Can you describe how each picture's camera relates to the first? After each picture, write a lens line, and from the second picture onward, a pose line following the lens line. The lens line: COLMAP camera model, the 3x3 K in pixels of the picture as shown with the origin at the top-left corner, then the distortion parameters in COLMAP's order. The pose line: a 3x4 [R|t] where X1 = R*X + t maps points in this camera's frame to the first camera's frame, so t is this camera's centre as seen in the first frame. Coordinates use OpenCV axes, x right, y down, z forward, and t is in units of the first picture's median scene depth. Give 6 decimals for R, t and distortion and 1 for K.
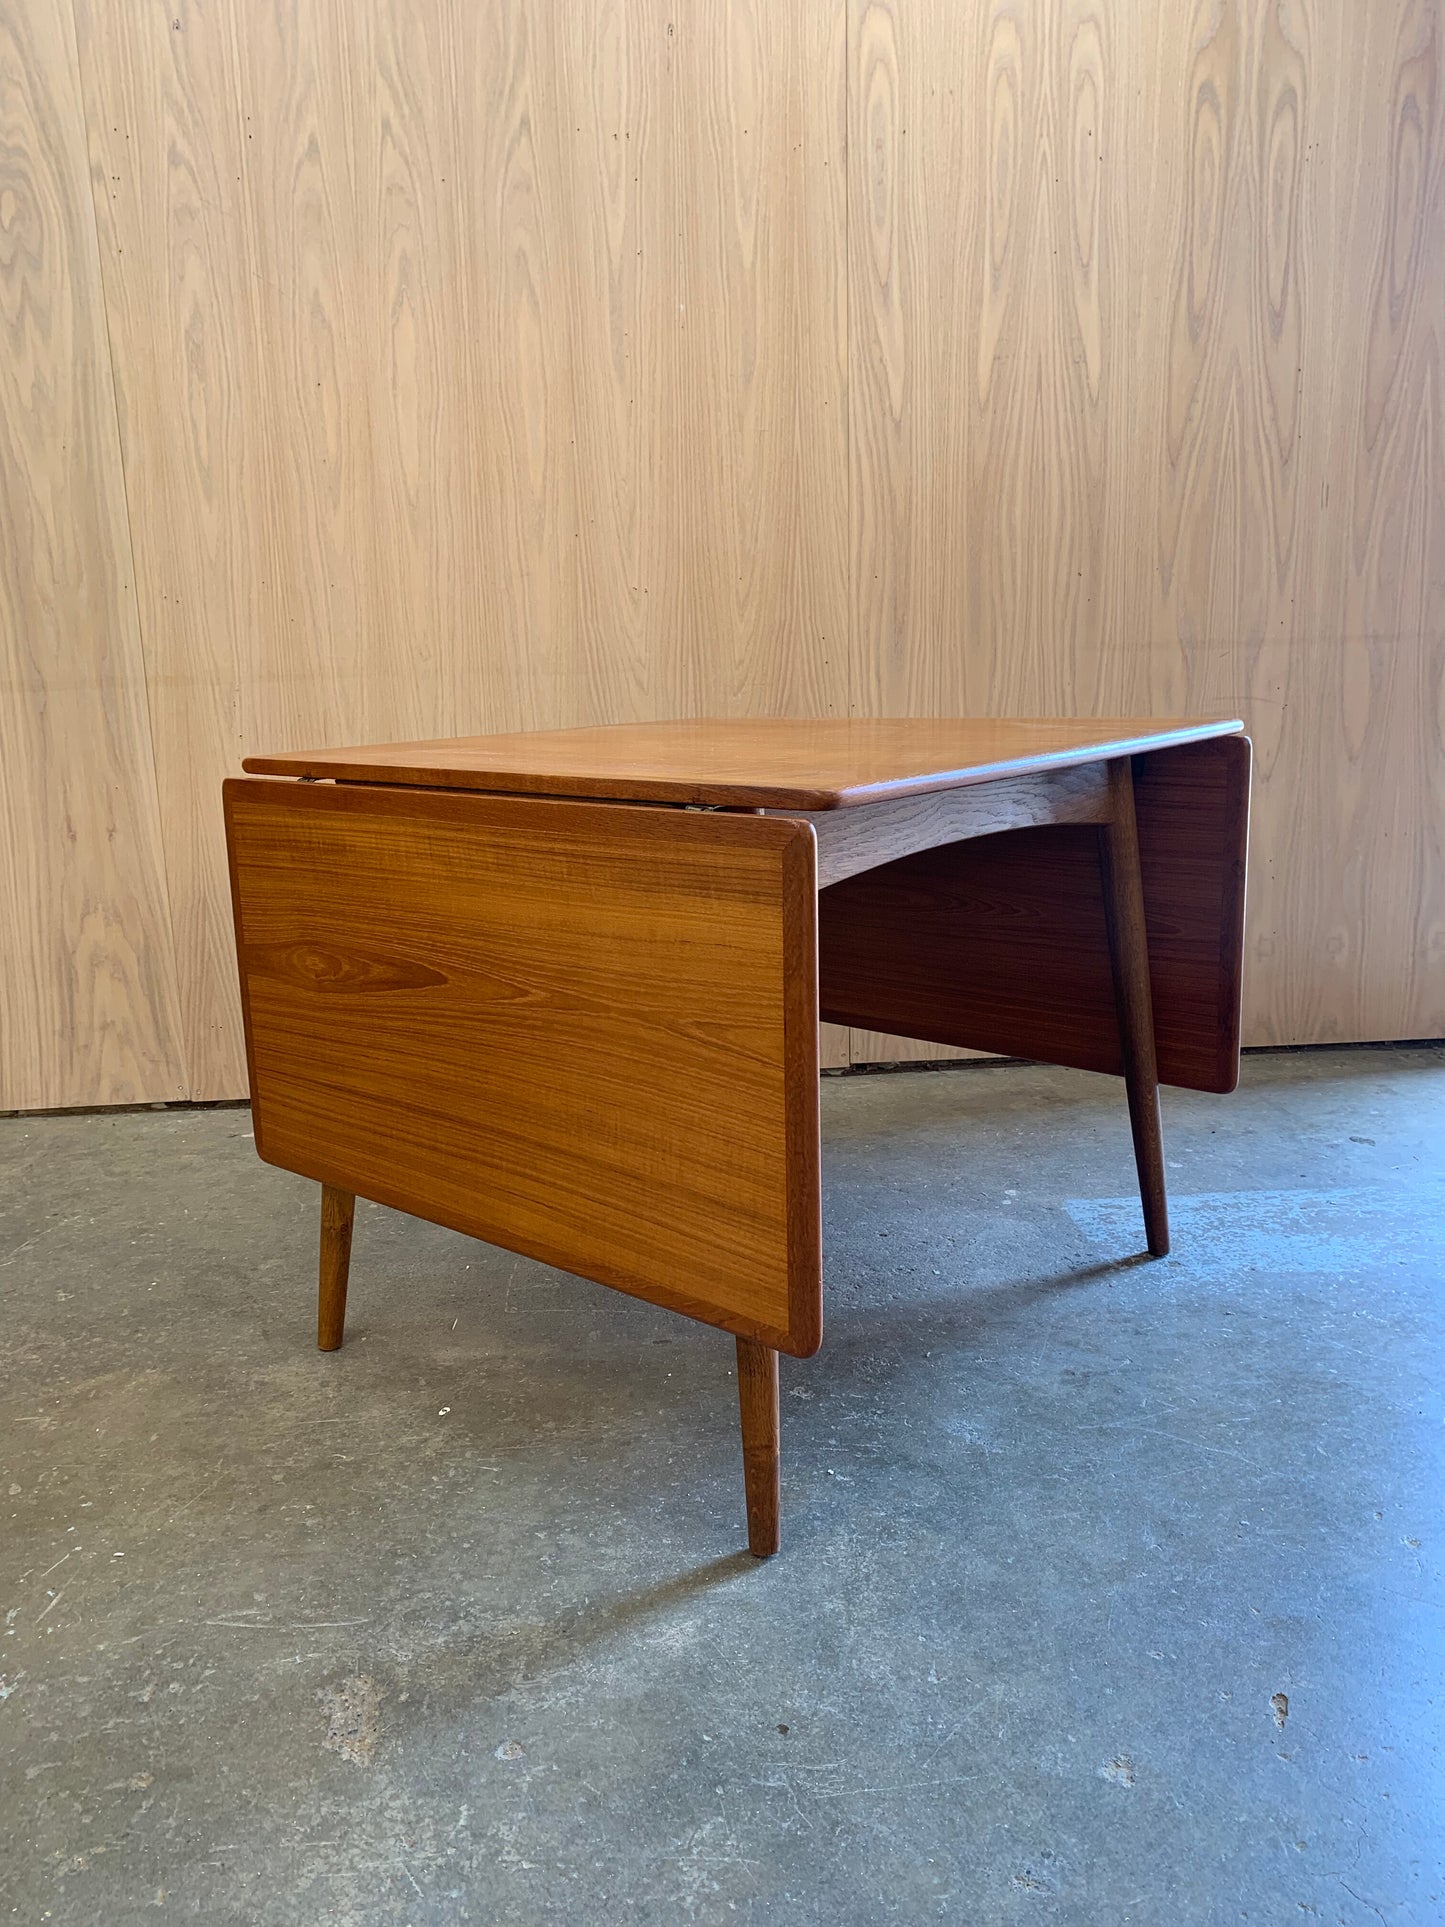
lens RADIAL K [[1457.1, 0, 705.7], [0, 1457.1, 941.5], [0, 0, 1]] dist [0.009074, 0.003121]
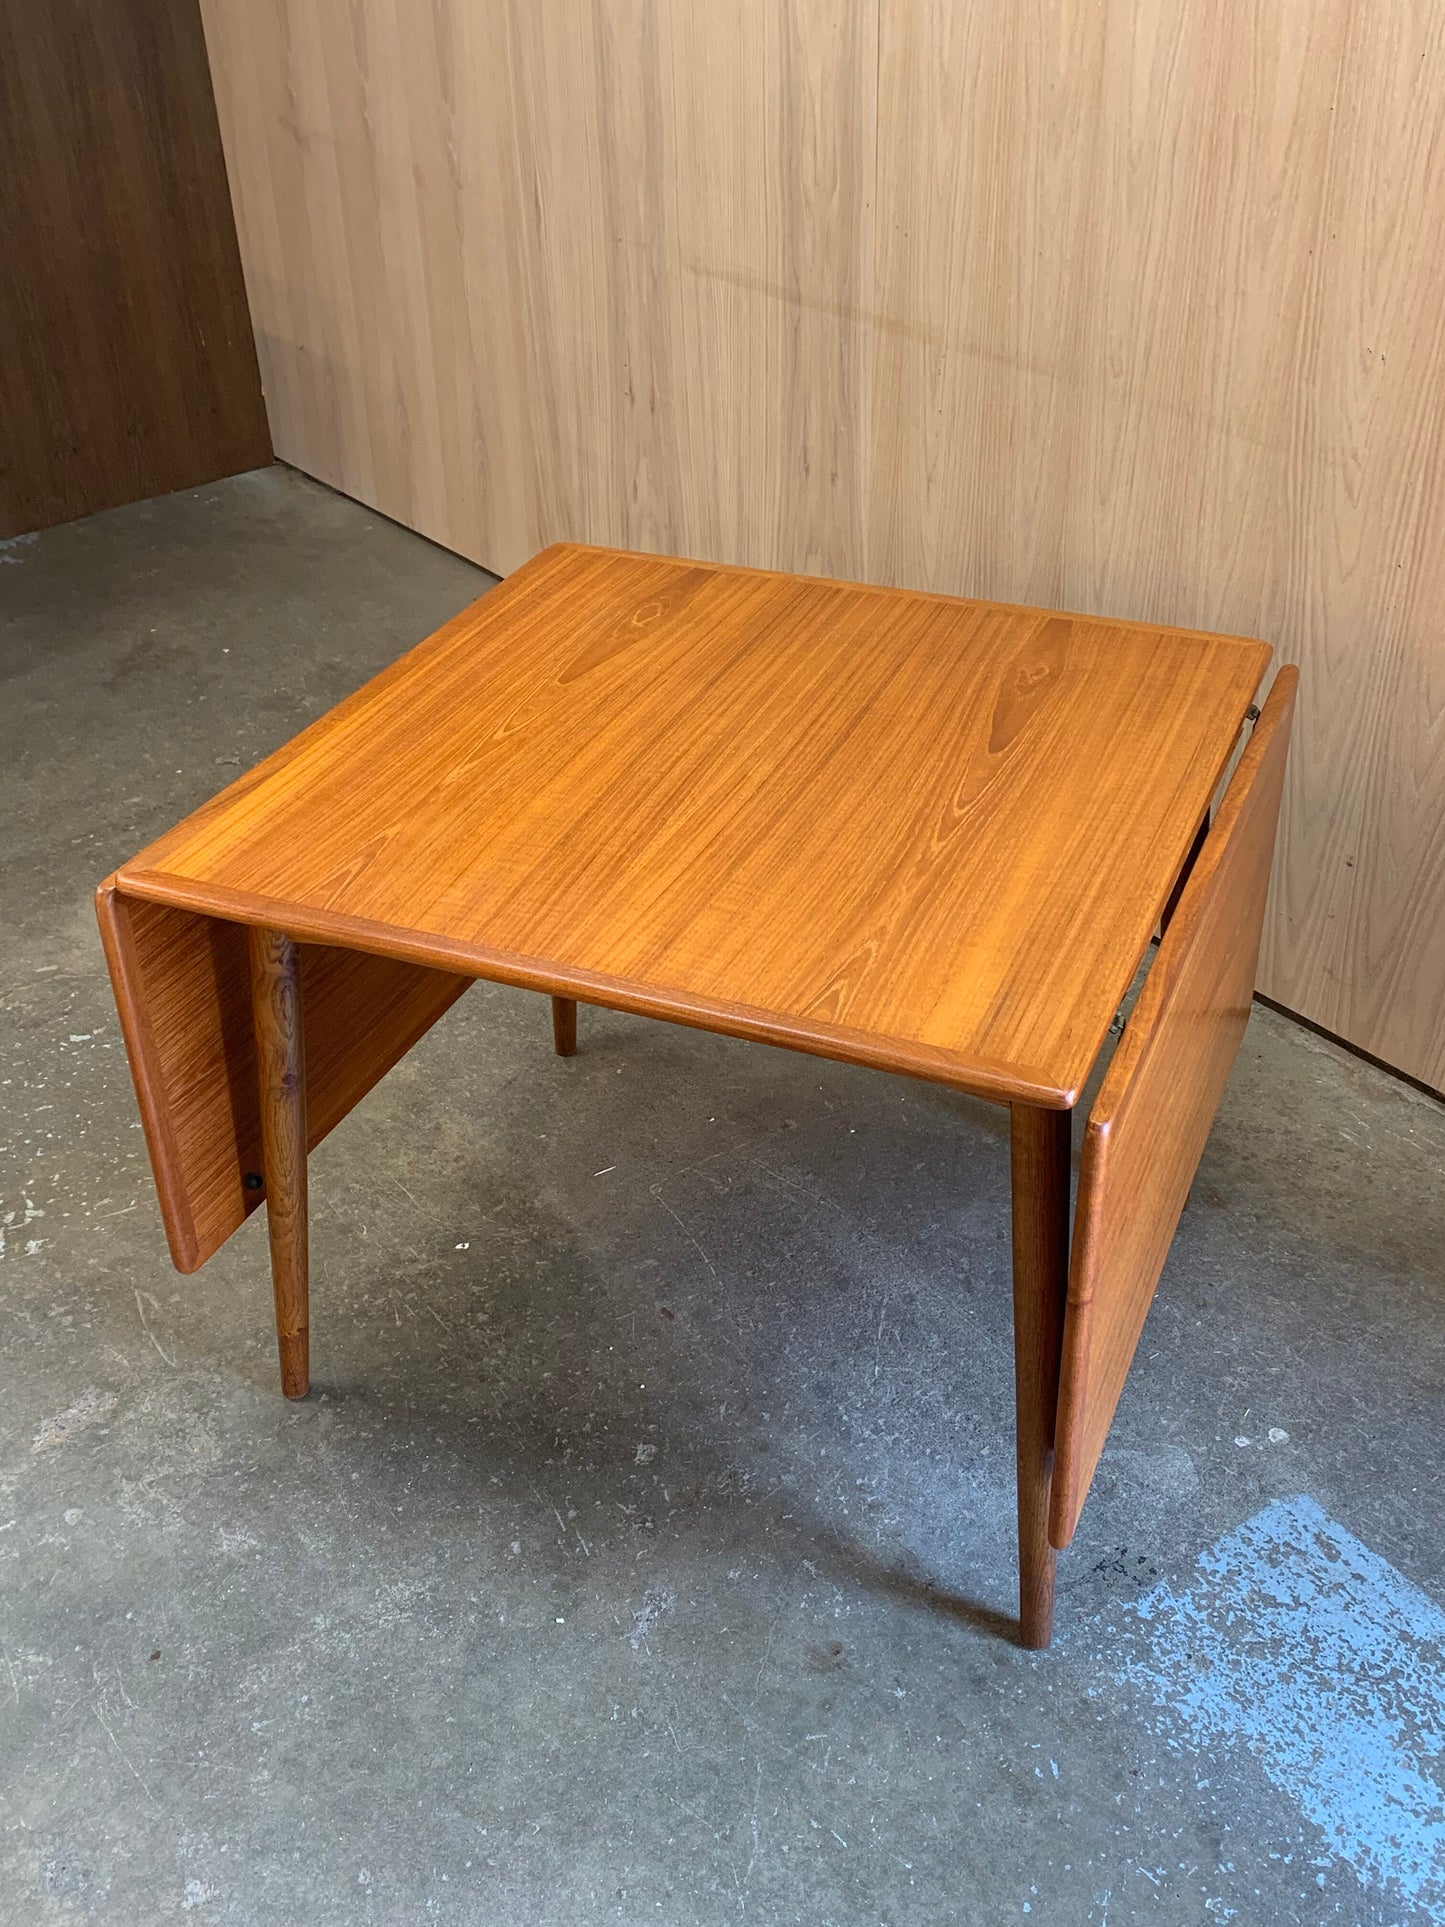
lens RADIAL K [[1884.9, 0, 736.1], [0, 1884.9, 942.8], [0, 0, 1]] dist [0.018835, -0.015418]
pose [[0.547615, 0.474798, -0.688974, 0.531113], [-0.171278, 0.869585, 0.463127, -0.375883], [0.819013, -0.135609, 0.557520, 0.280252]]
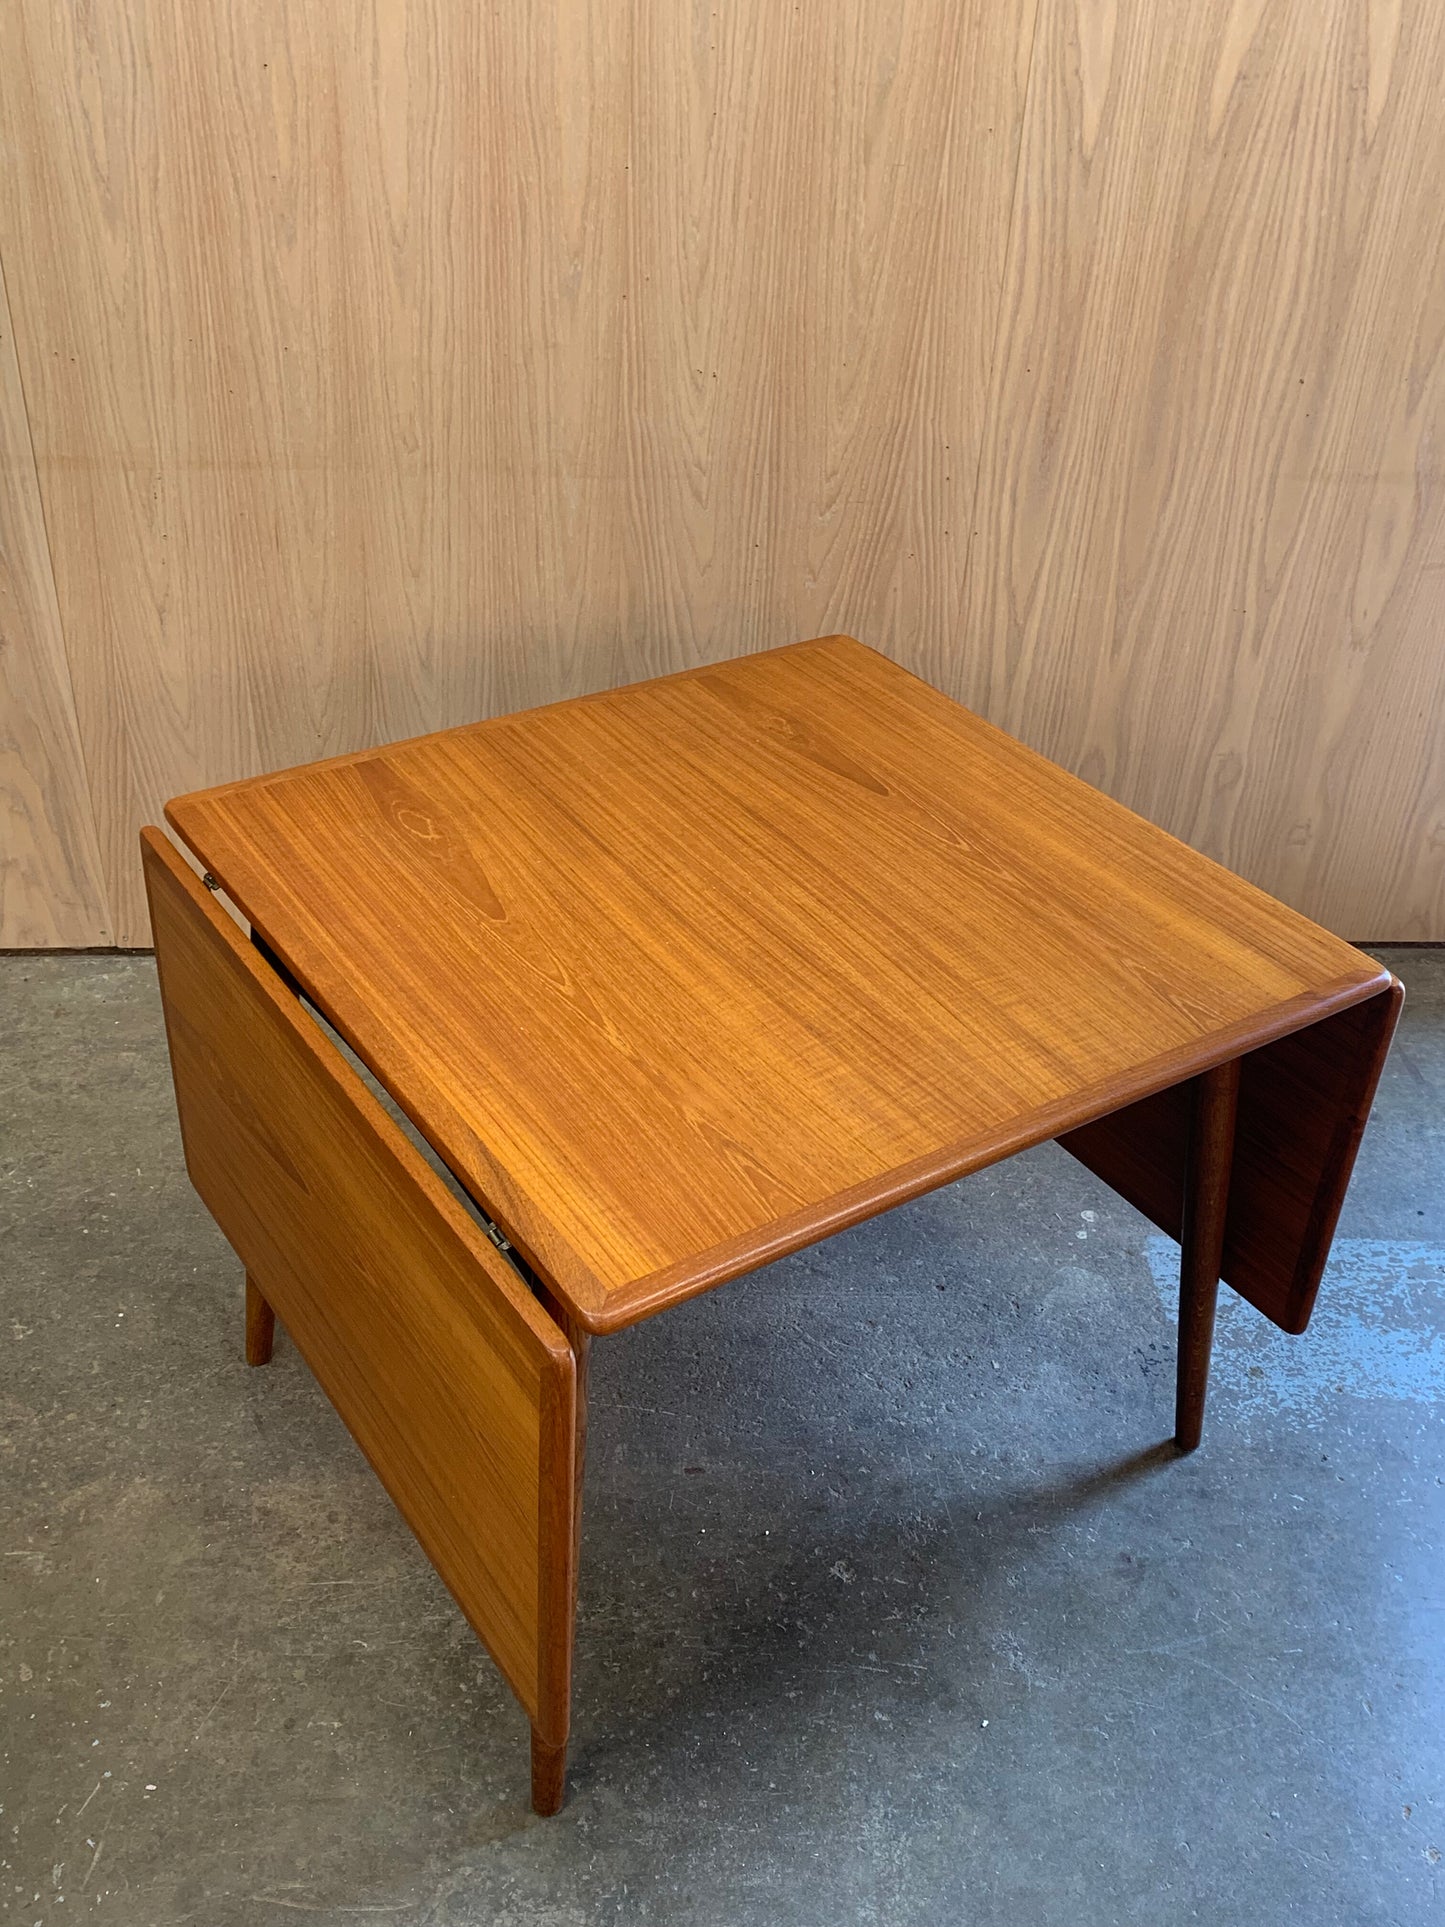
lens RADIAL K [[1884.9, 0, 736.1], [0, 1884.9, 942.8], [0, 0, 1]] dist [0.018835, -0.015418]
pose [[0.997128, 0.063667, 0.041005, -0.054107], [-0.074444, 0.923413, 0.376520, -0.356375], [-0.013892, -0.378491, 0.925501, 0.013096]]
